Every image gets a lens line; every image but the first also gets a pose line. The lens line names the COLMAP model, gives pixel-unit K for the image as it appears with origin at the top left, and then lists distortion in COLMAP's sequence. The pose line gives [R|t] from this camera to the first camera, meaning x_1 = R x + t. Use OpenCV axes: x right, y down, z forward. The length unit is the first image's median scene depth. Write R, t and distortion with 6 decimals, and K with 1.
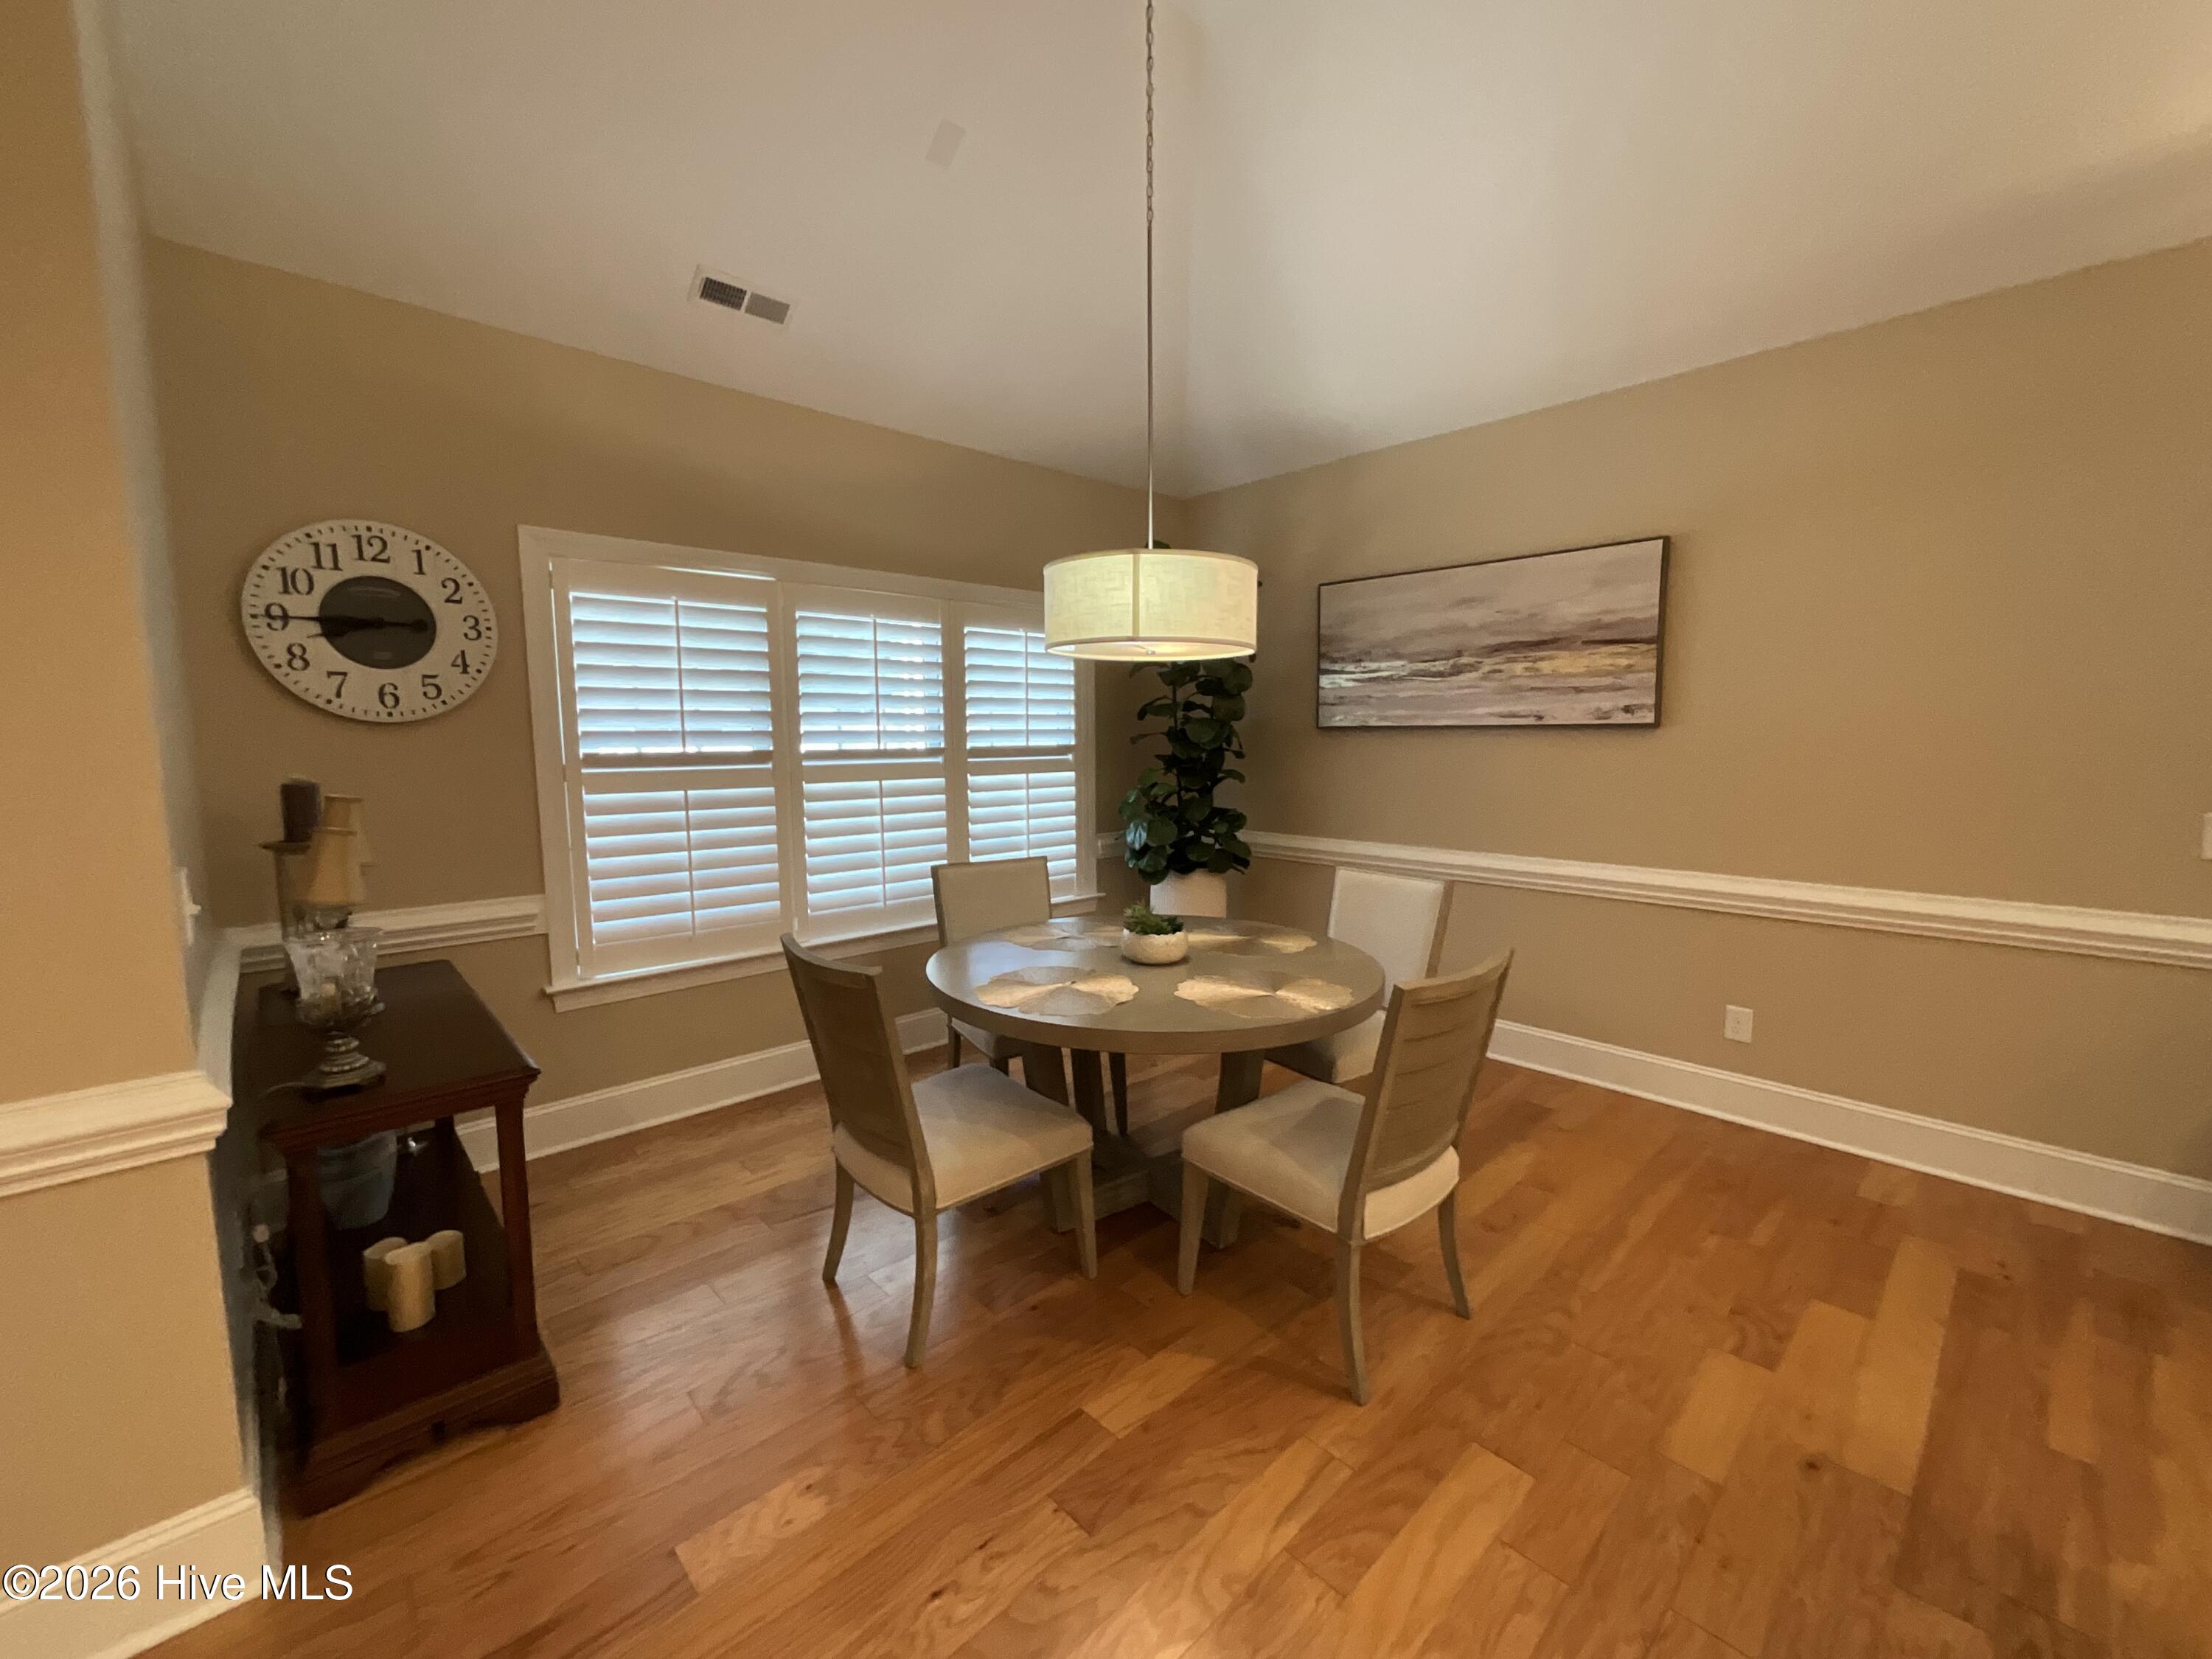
lens RADIAL K [[889.9, 0, 1102.5], [0, 889.9, 835.4], [0, 0, 1]] dist [-0.003190, -0.000875]
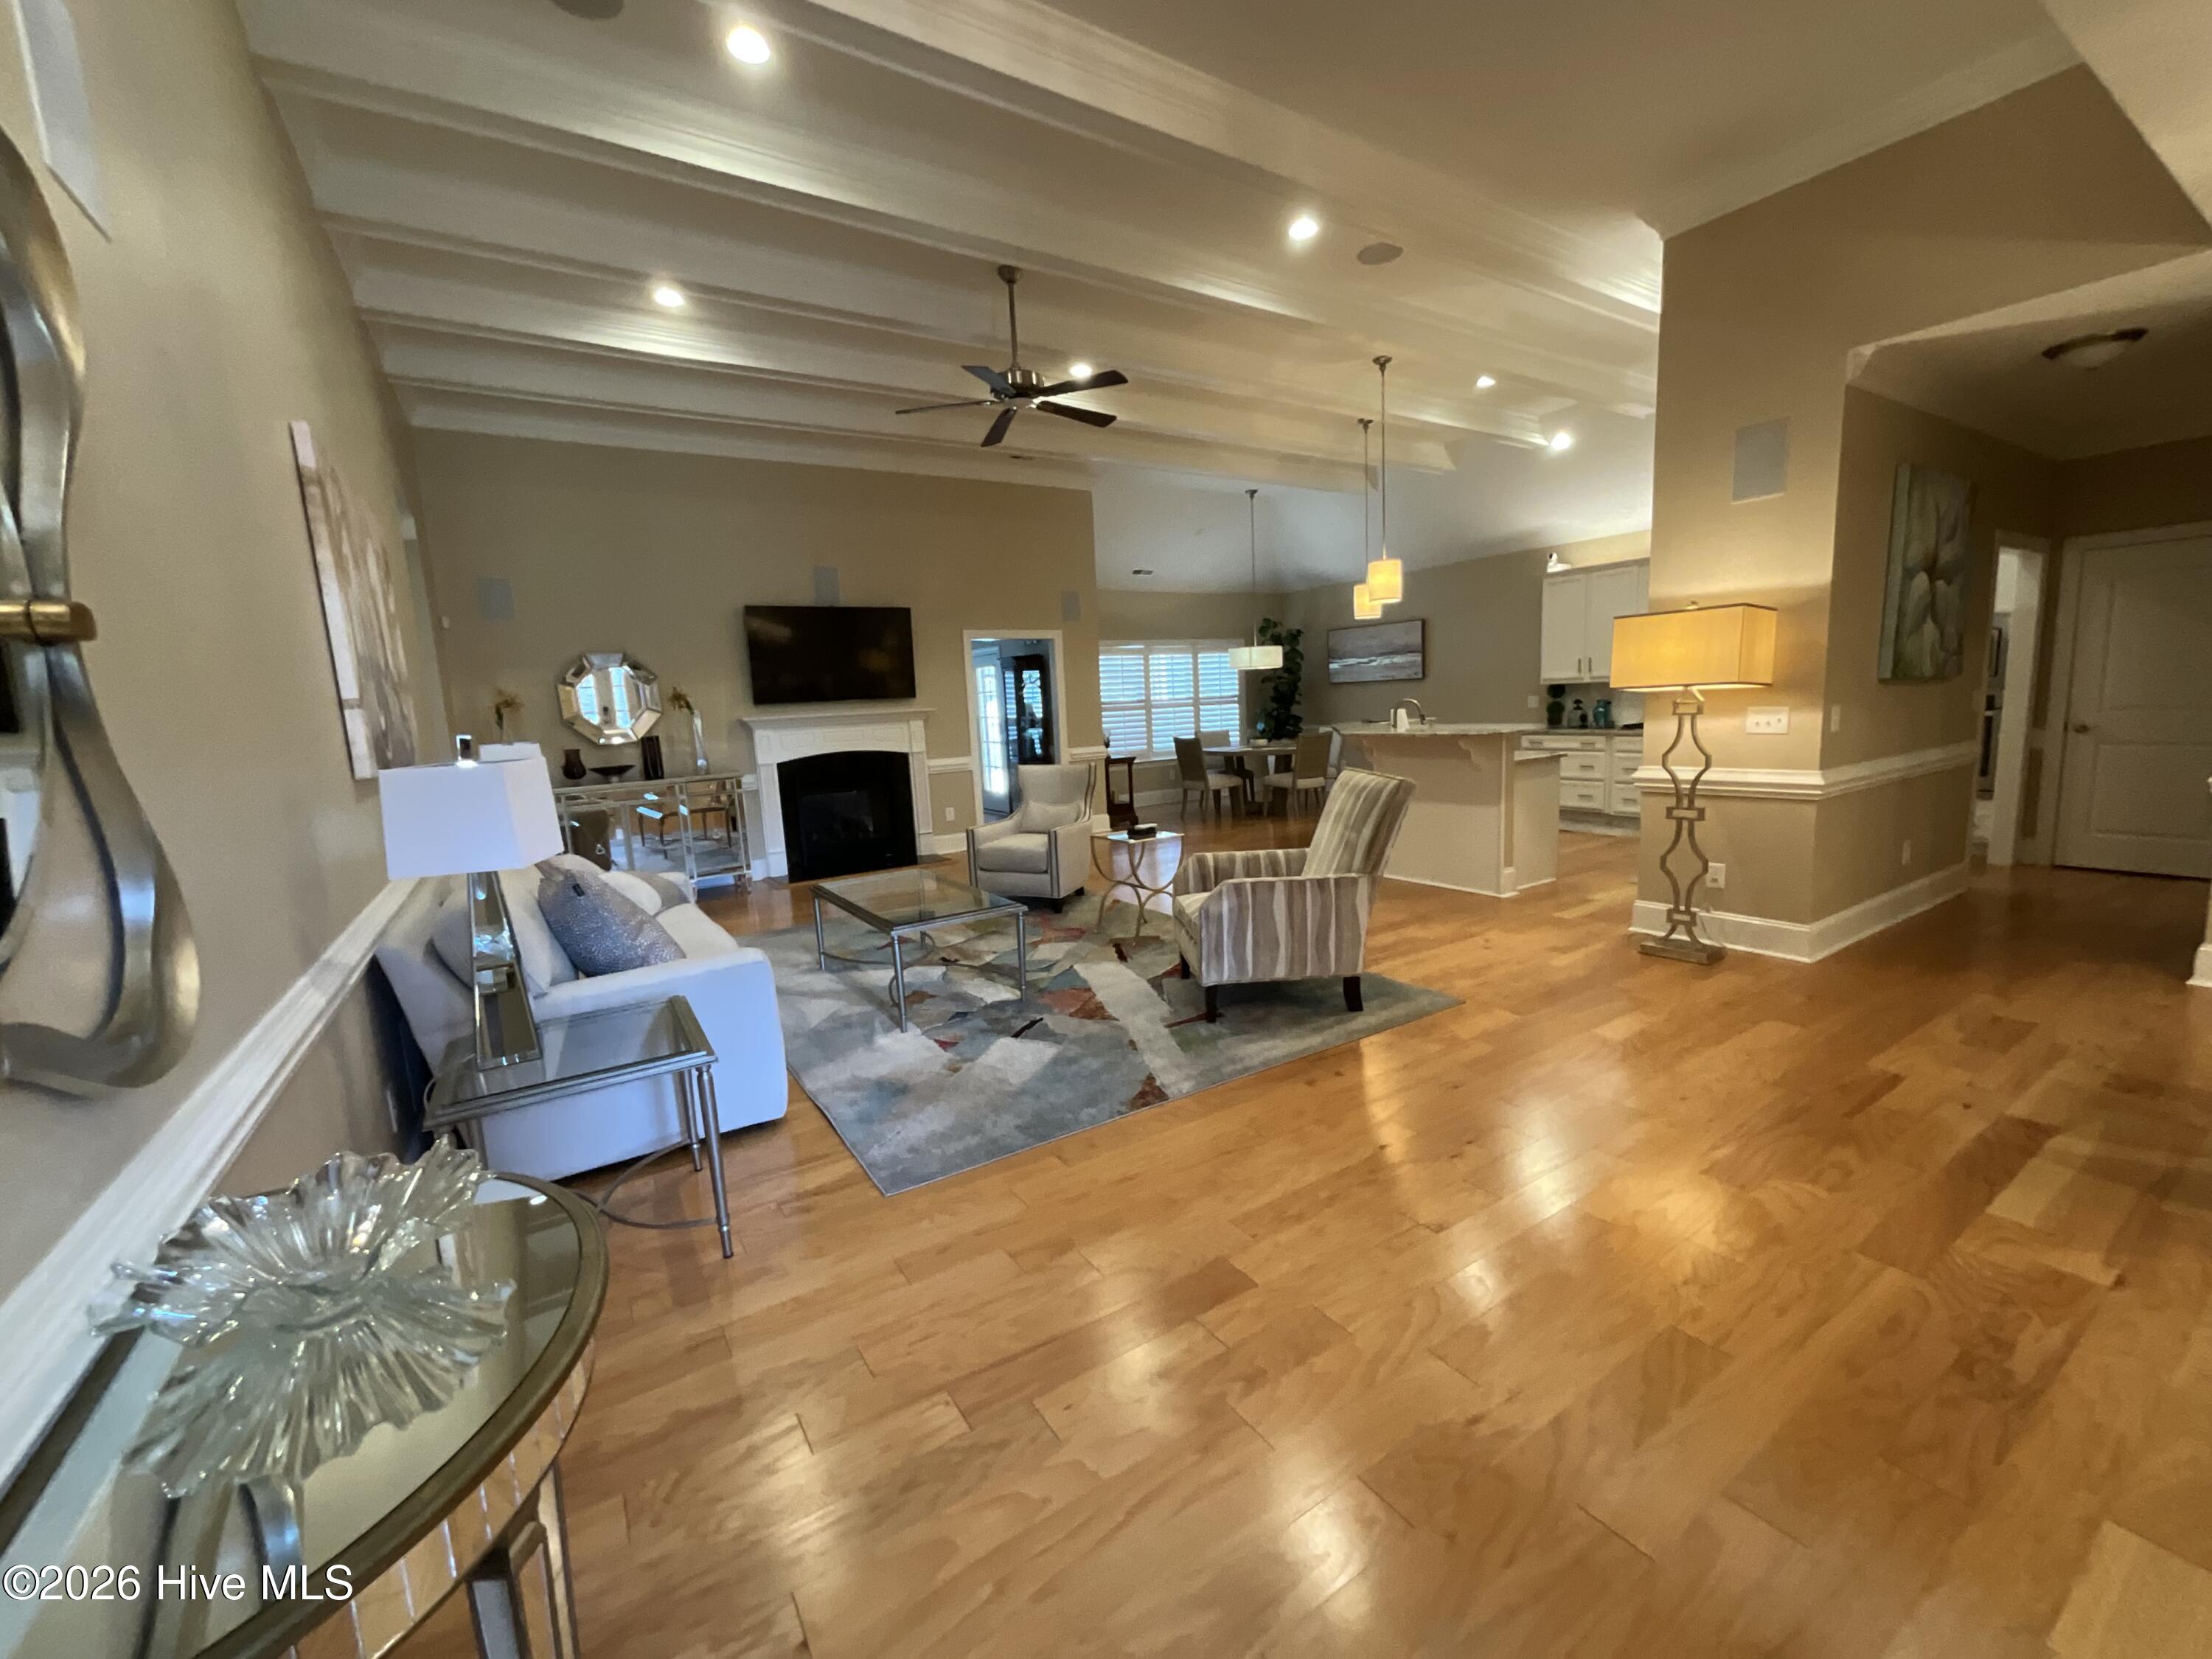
lens RADIAL K [[896.7, 0, 1110.9], [0, 896.7, 831.9], [0, 0, 1]] dist [0.002511, -0.000026]
pose [[0.984368, -0.018727, -0.175124, 0.077811], [0.025176, 0.999081, 0.034675, 0.284673], [0.174314, -0.038542, 0.983936, -2.363682]]
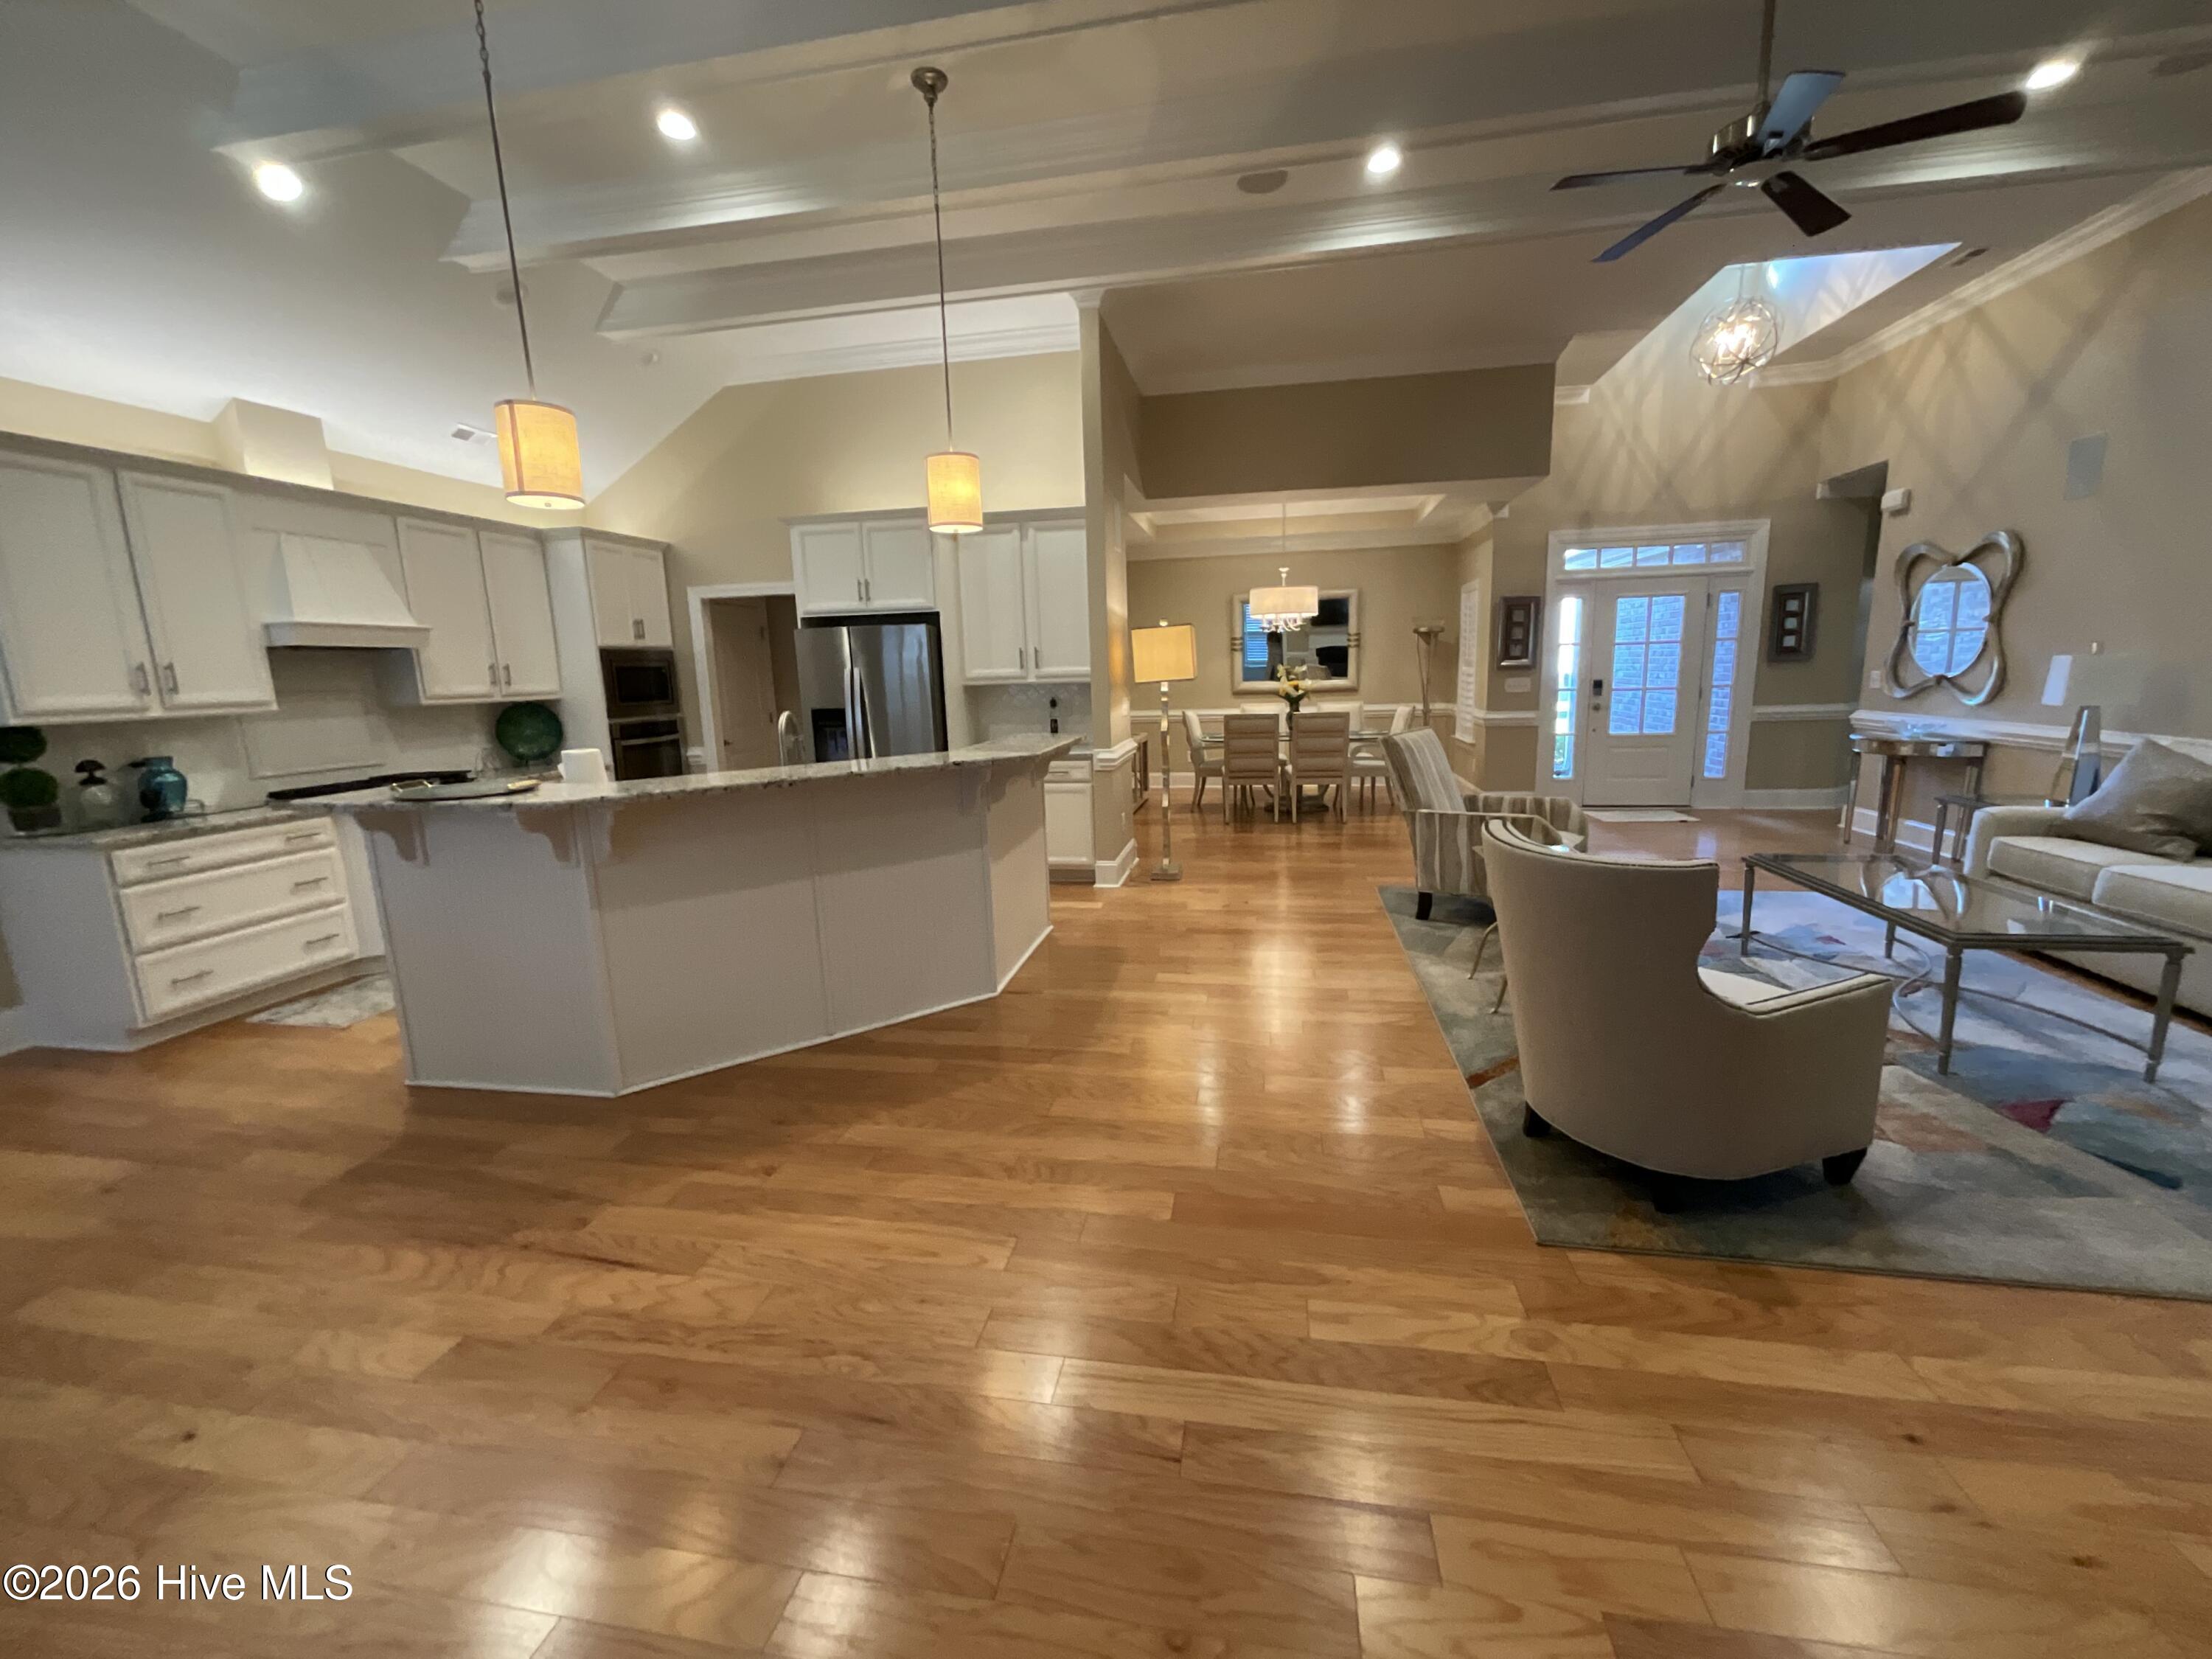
lens RADIAL K [[905.5, 0, 1106.0], [0, 905.5, 829.5], [0, 0, 1]] dist [0.002042, 0.000430]
pose [[-0.601888, -0.116134, 0.790091, -0.699948], [0.126843, 0.962906, 0.238165, -0.009942], [-0.788442, 0.243566, -0.564831, 0.191797]]
